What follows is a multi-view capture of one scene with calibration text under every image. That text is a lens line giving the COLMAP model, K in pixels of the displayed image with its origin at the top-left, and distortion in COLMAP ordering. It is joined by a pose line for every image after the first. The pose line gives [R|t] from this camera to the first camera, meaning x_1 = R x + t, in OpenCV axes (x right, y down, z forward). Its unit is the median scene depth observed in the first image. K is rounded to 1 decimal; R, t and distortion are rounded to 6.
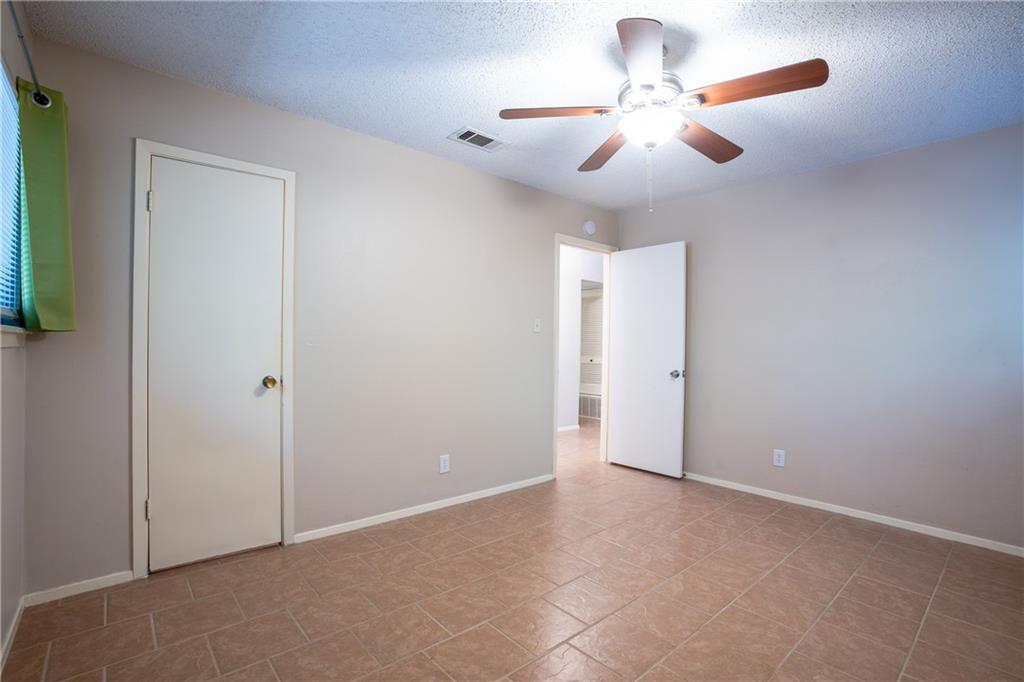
lens RADIAL K [[479.5, 0, 509.8], [0, 479.5, 344.6], [0, 0, 1]] dist [-0.056577, 0.013979]
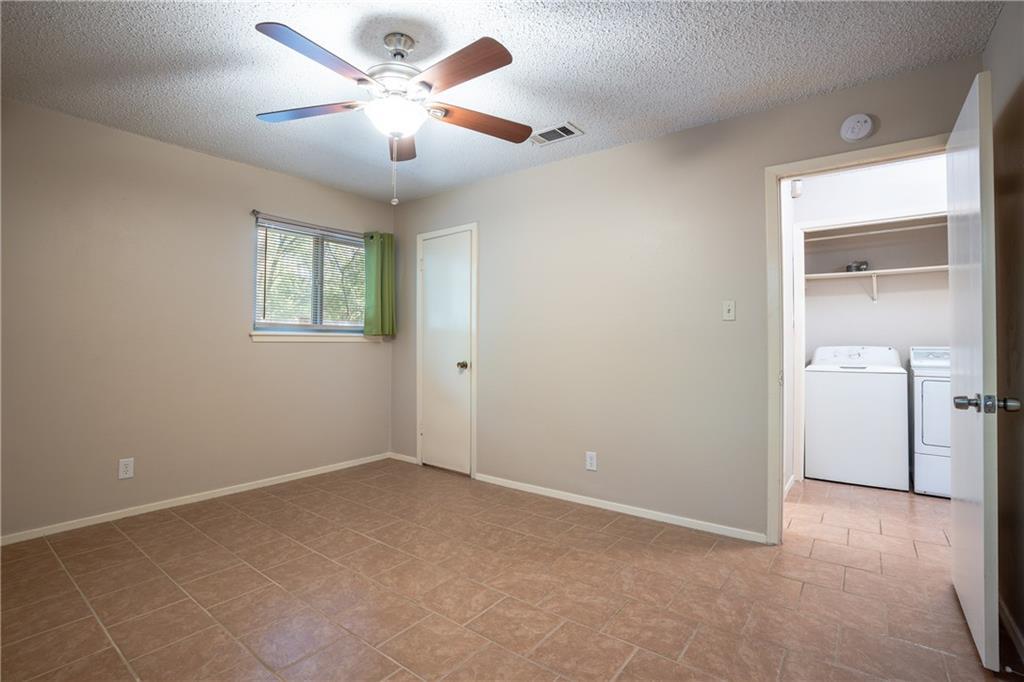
lens RADIAL K [[479.5, 0, 493.5], [0, 479.5, 330.9], [0, 0, 1]] dist [-0.056577, 0.013979]
pose [[0.181228, -0.032321, -0.982910, 1.030315], [-0.000943, 0.999454, -0.033039, 0.020196], [0.983441, 0.006915, 0.181099, 0.810610]]
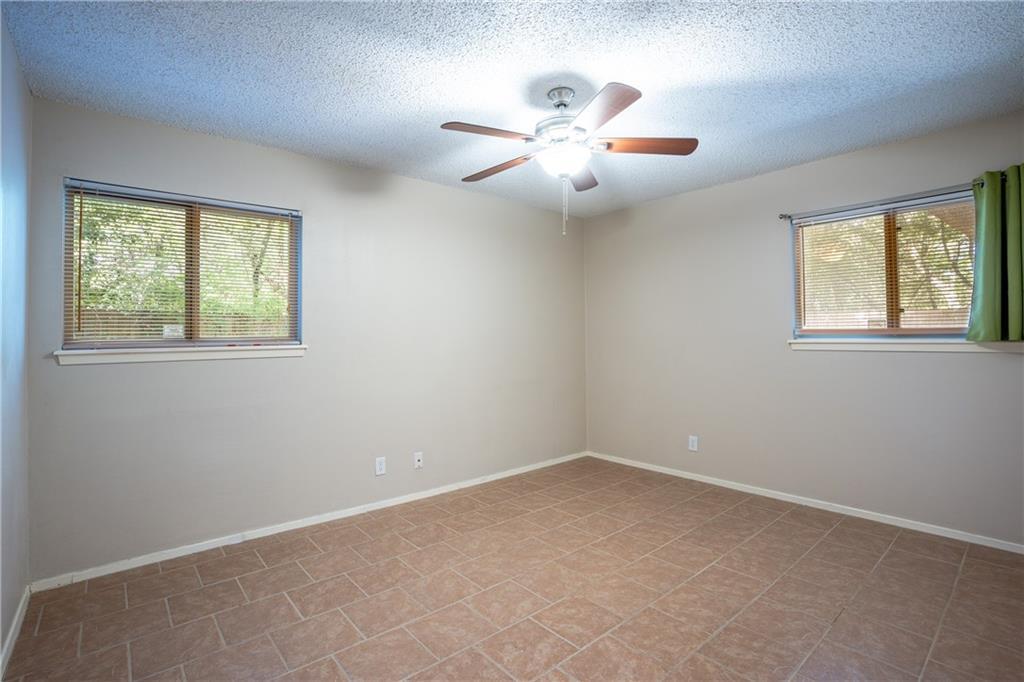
lens RADIAL K [[479.5, 0, 513.0], [0, 479.5, 339.4], [0, 0, 1]] dist [-0.056577, 0.013979]
pose [[-0.999985, -0.005322, -0.001466, 0.332121], [-0.005325, 0.999983, 0.002363, -0.021585], [0.001453, 0.002371, -0.999996, 1.687617]]
